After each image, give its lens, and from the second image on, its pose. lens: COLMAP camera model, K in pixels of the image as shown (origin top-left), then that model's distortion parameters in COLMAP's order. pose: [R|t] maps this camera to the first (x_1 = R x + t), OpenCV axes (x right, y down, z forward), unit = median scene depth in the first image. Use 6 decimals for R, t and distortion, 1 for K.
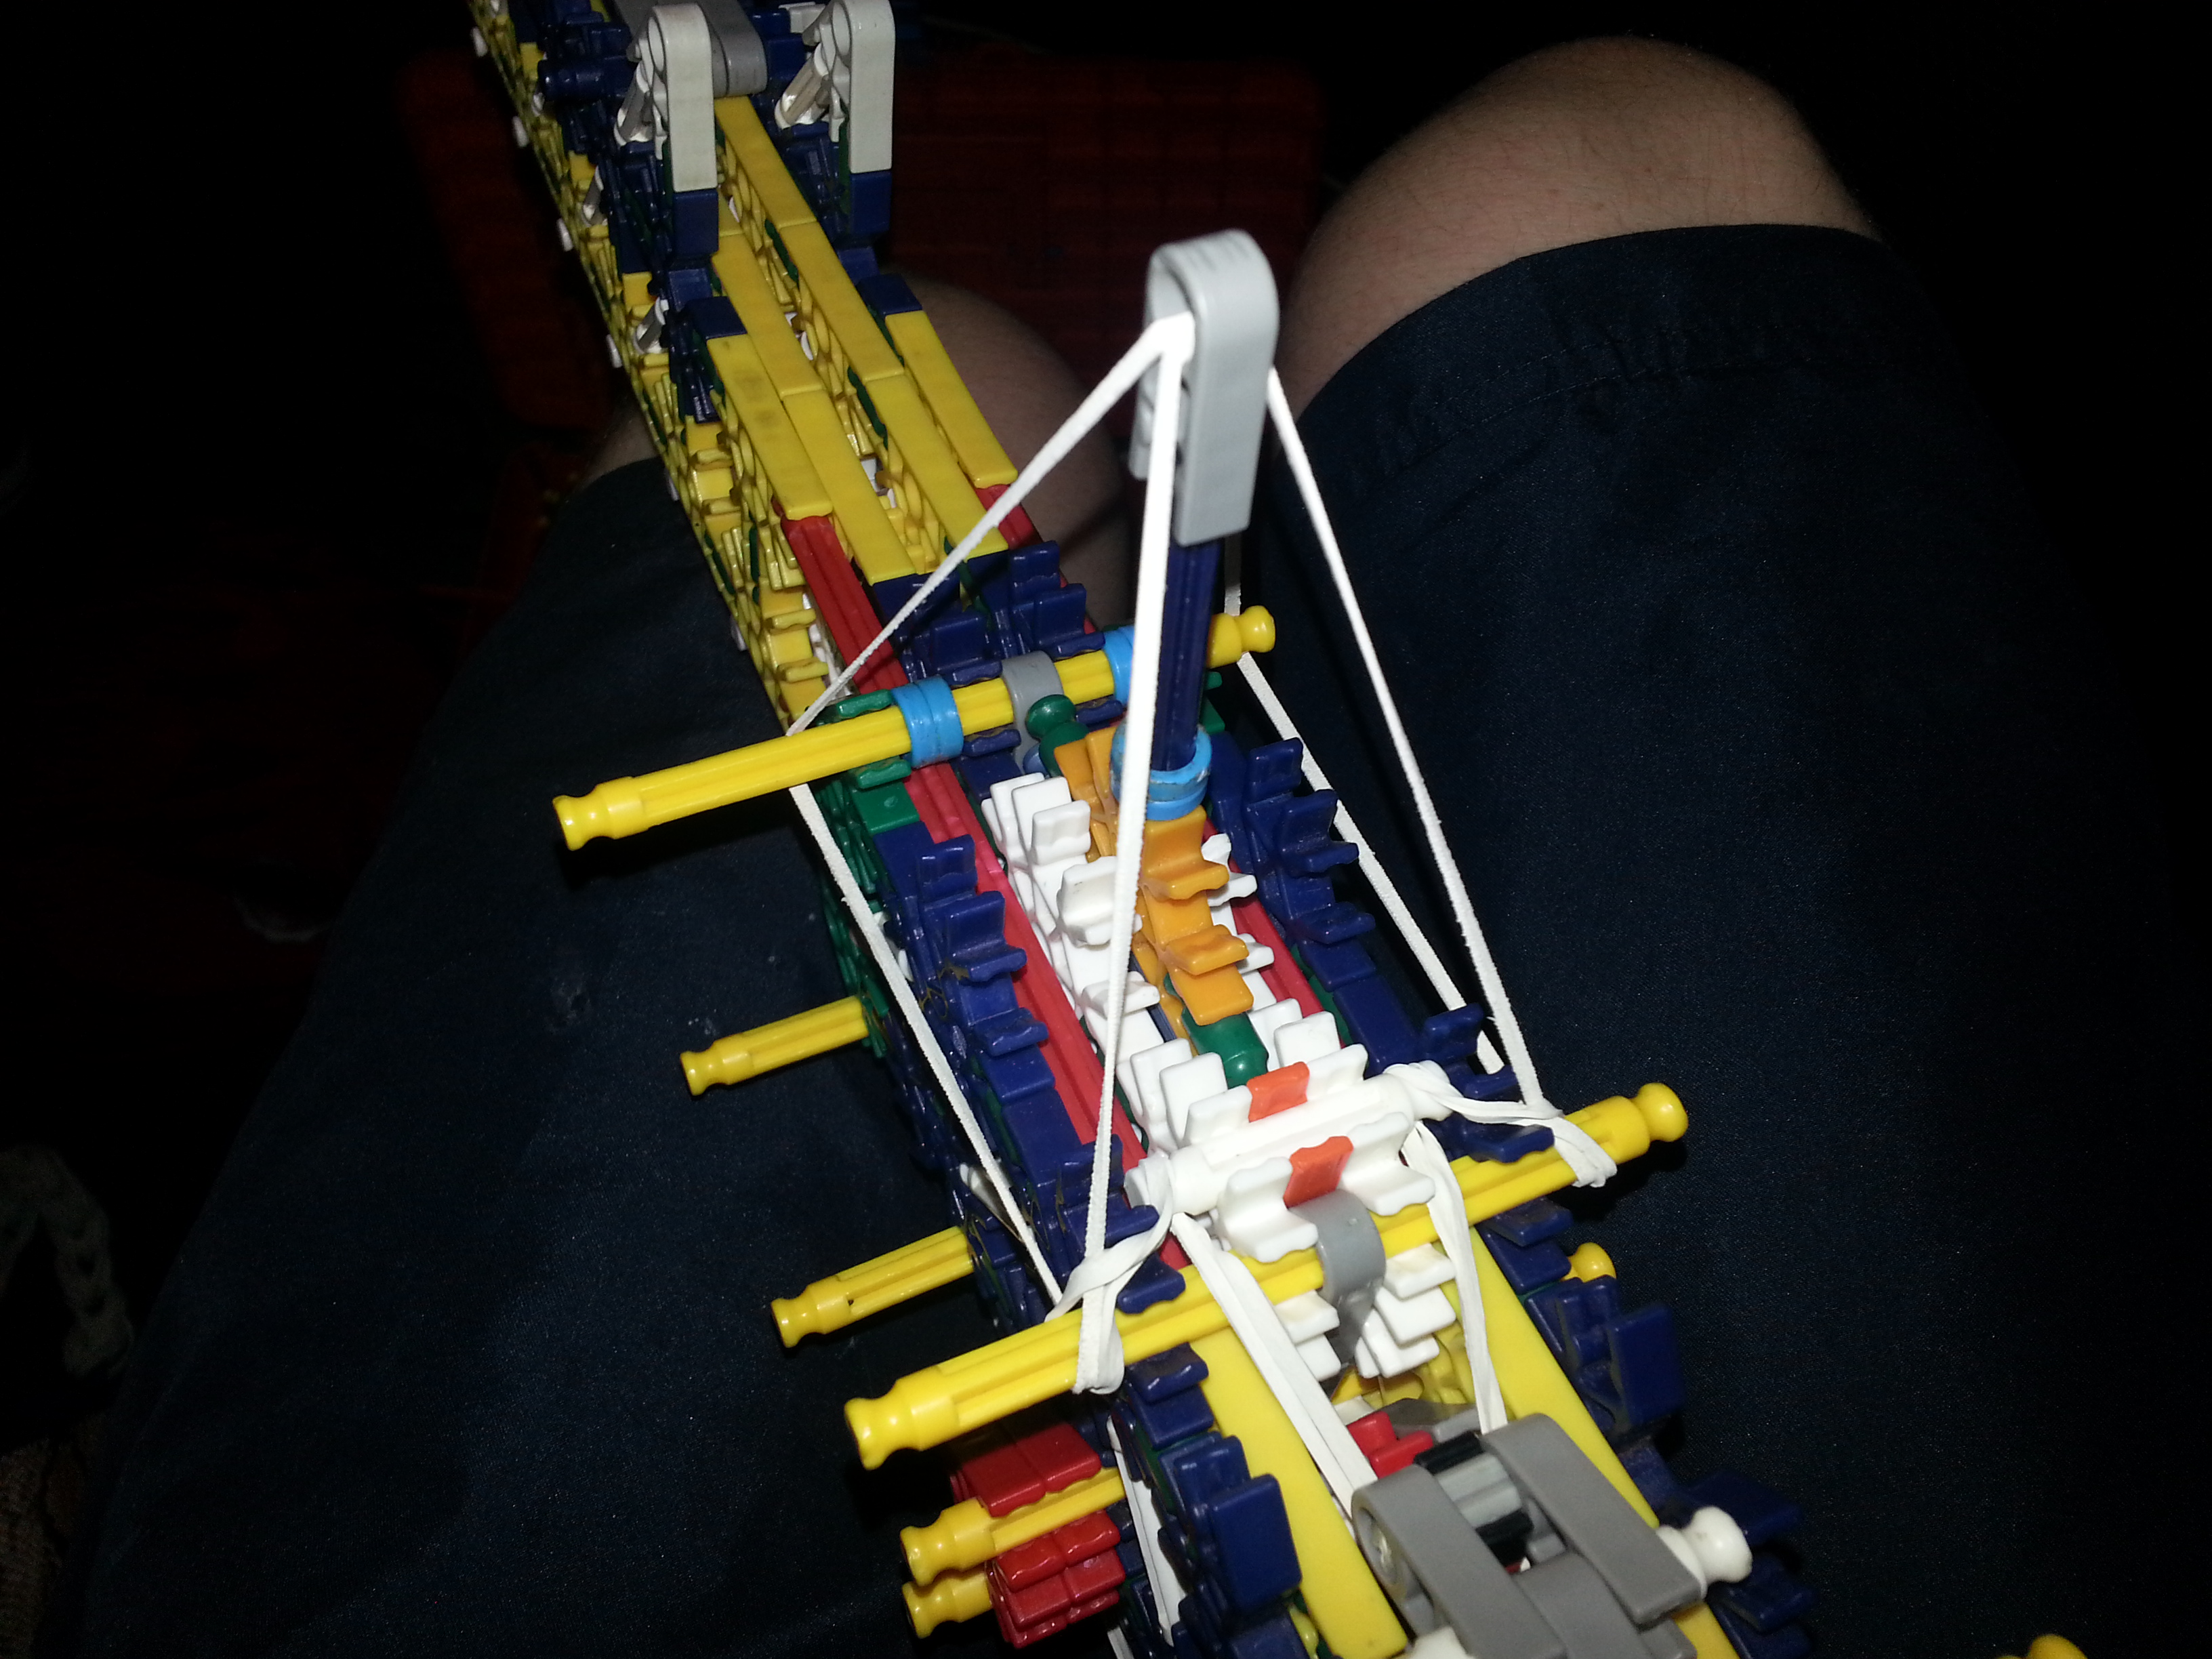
lens RADIAL K [[1768.5, 0, 1106.3], [0, 1768.5, 945.6], [0, 0, 1]] dist [0.008181, -0.101944]
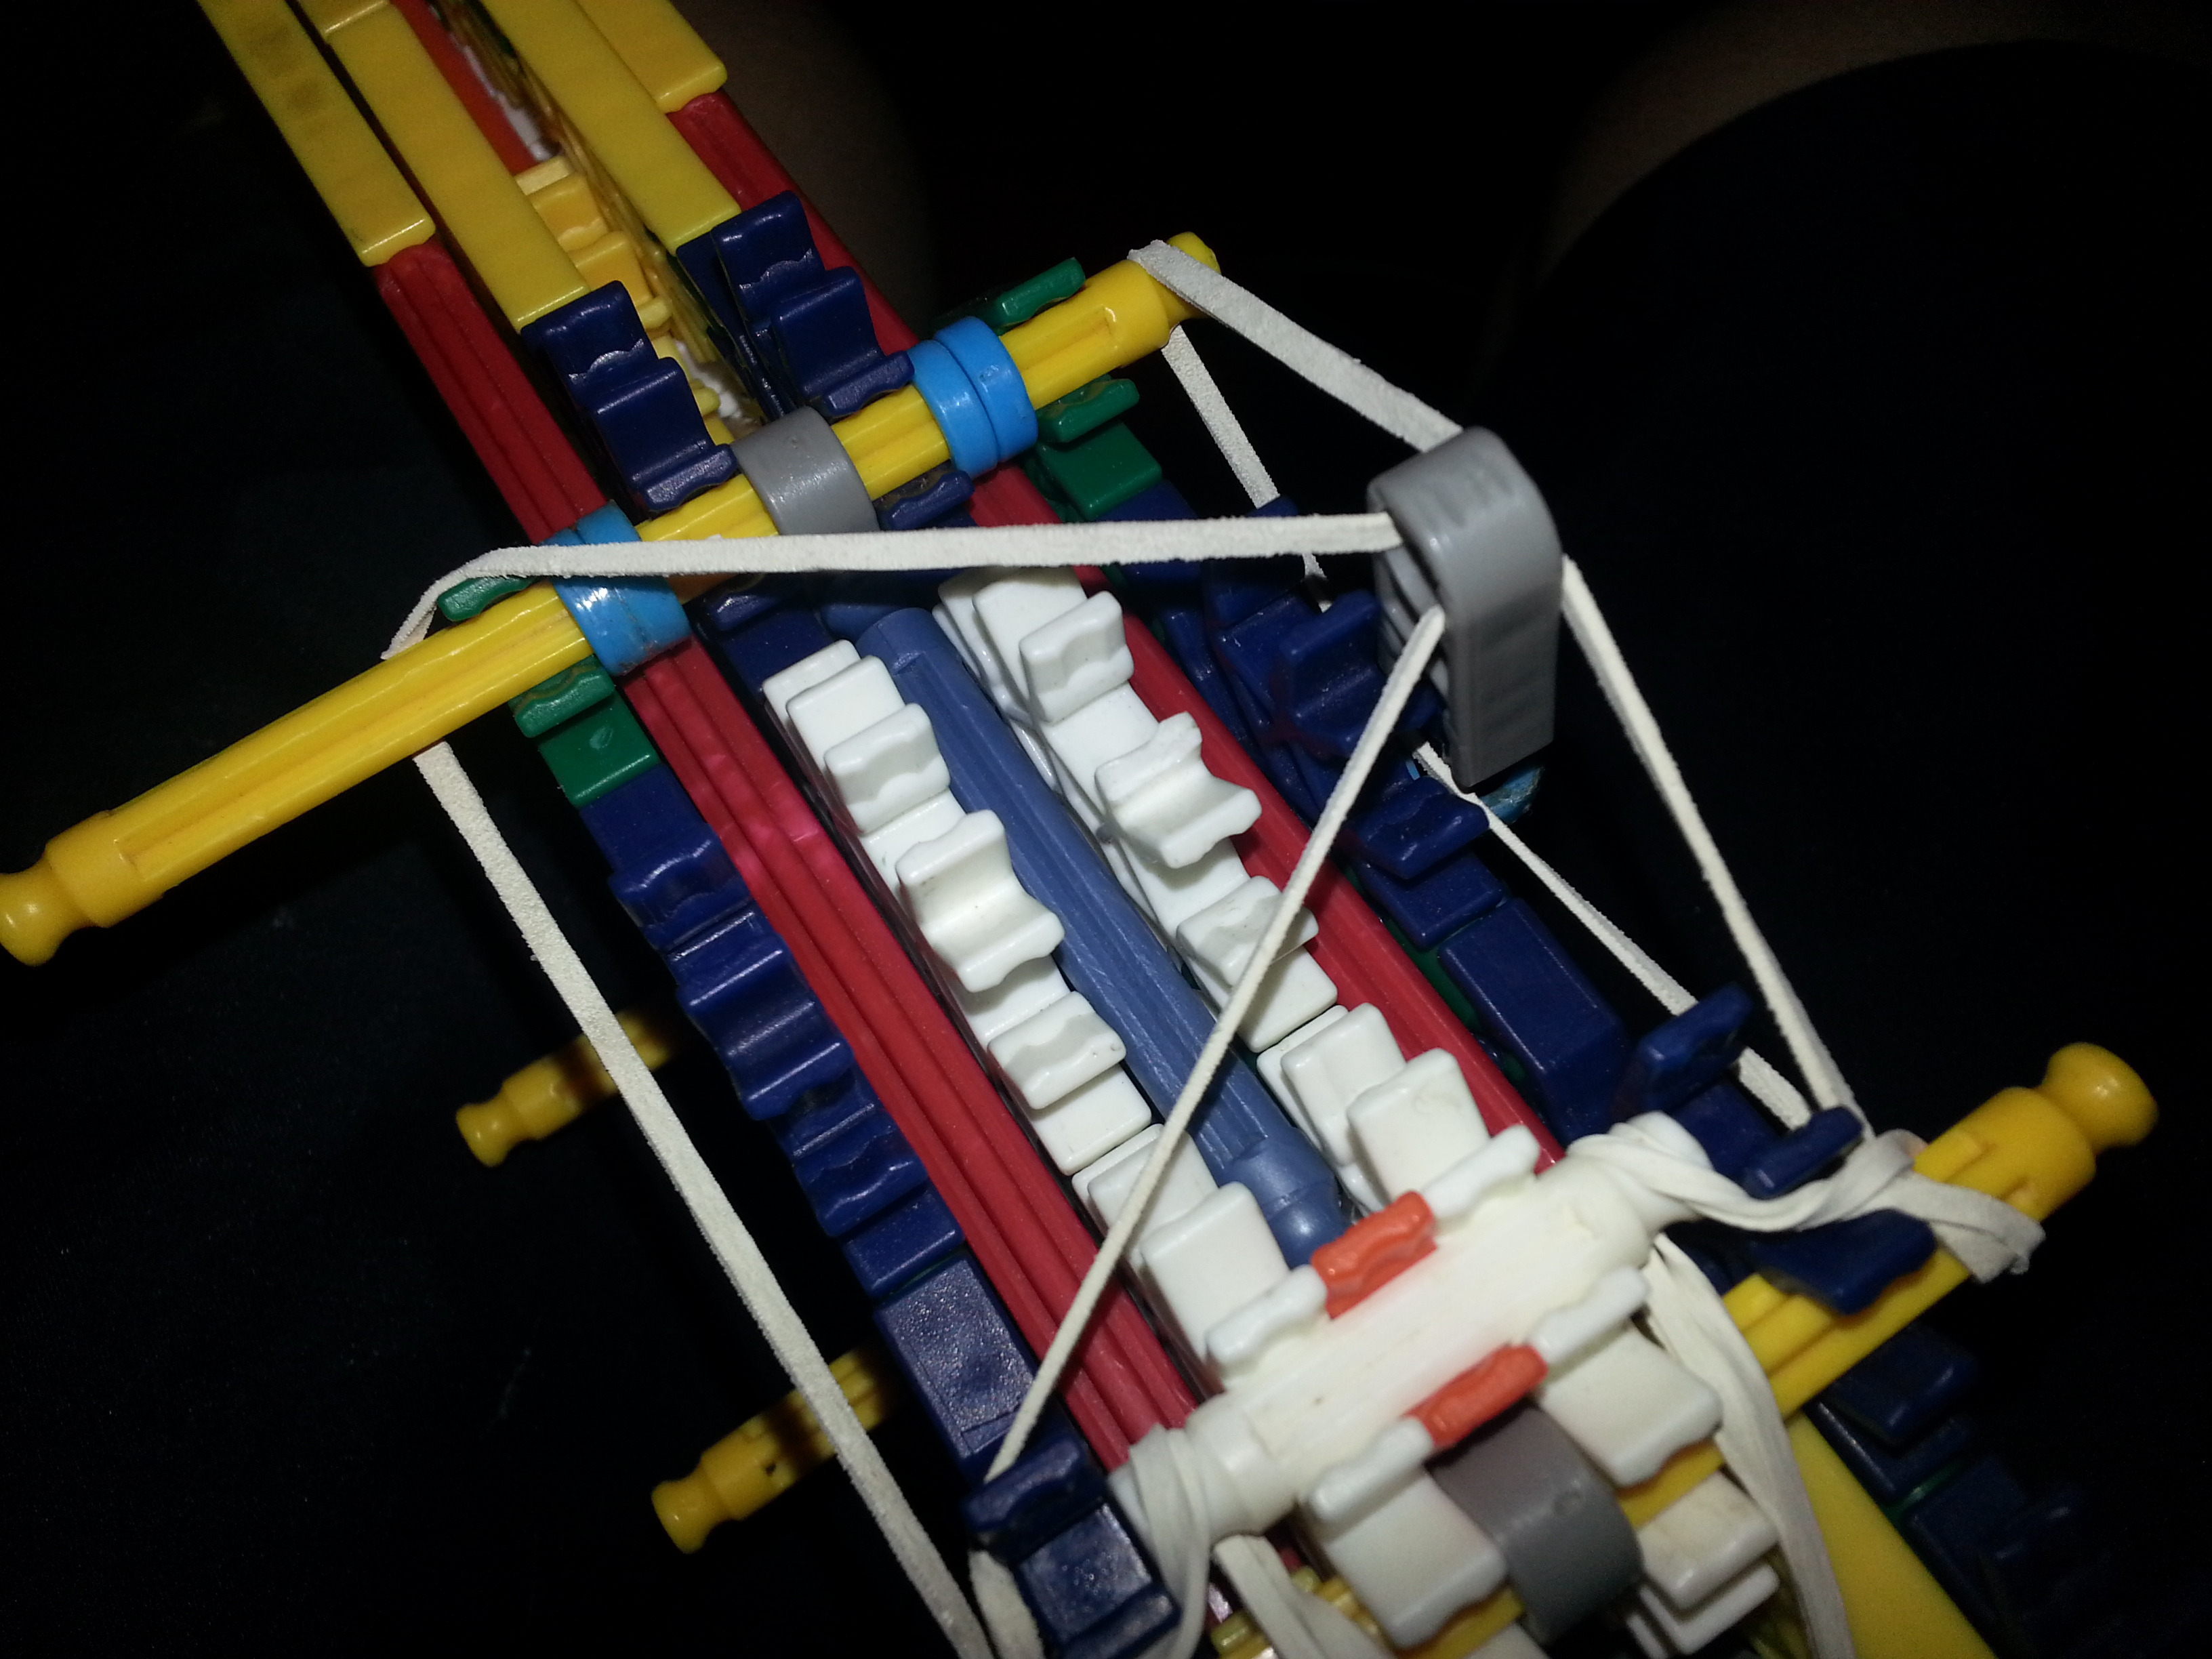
lens RADIAL K [[1768.5, 0, 1106.3], [0, 1768.5, 945.6], [0, 0, 1]] dist [0.008181, -0.101944]
pose [[0.981043, -0.185990, -0.054423, 0.062472], [0.192936, 0.963731, 0.184387, -0.103374], [0.018155, -0.191392, 0.981346, 0.500063]]
